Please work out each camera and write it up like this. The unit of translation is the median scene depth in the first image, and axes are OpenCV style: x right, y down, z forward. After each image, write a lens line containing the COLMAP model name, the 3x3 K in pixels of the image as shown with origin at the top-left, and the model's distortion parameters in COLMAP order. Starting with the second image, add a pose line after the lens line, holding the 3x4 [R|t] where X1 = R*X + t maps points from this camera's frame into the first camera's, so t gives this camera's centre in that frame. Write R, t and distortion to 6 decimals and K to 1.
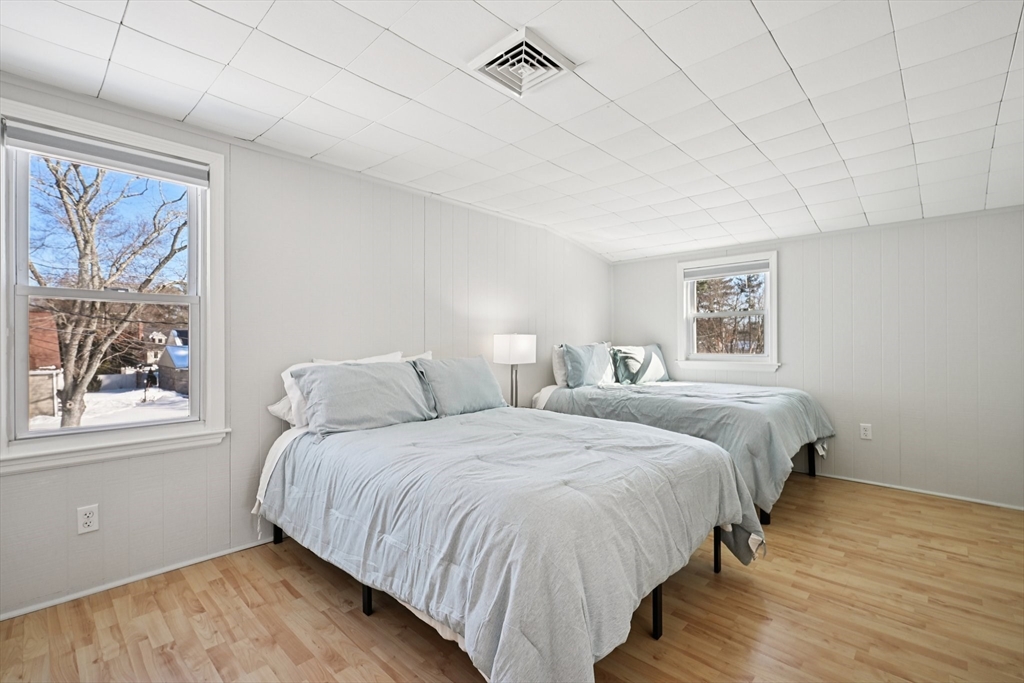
lens RADIAL K [[460.4, 0, 507.9], [0, 460.4, 339.9], [0, 0, 1]] dist [0.000952, -0.000341]
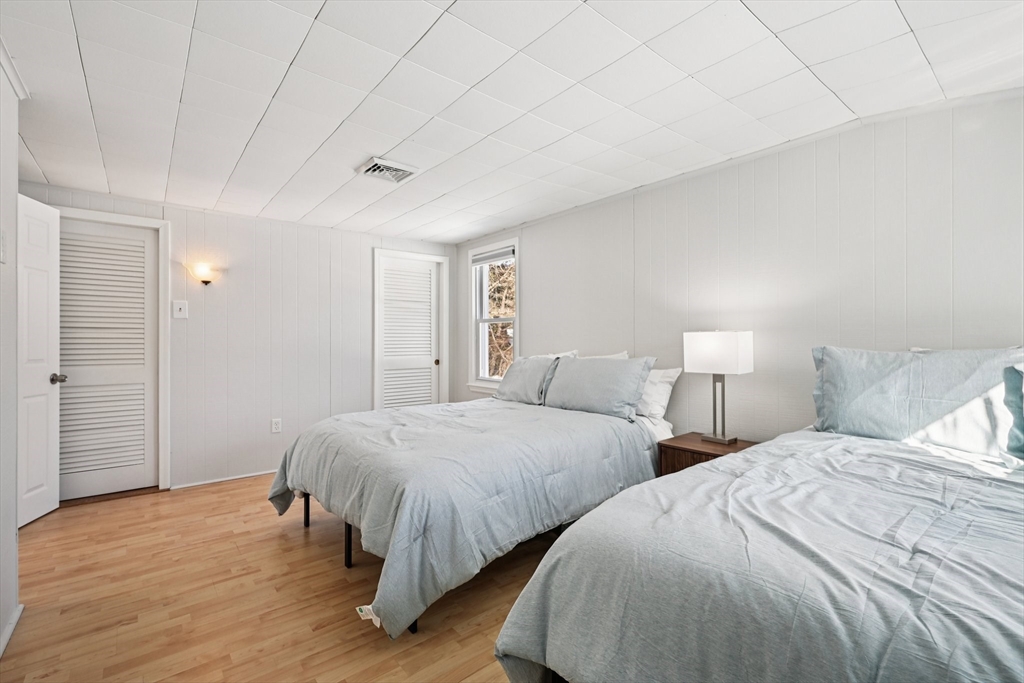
lens RADIAL K [[460.4, 0, 507.9], [0, 460.4, 339.9], [0, 0, 1]] dist [0.000952, -0.000341]
pose [[-0.133553, -0.002813, -0.991038, 1.193516], [0.001780, 0.999994, -0.003079, 0.004749], [0.991040, -0.002175, -0.133547, 1.241999]]
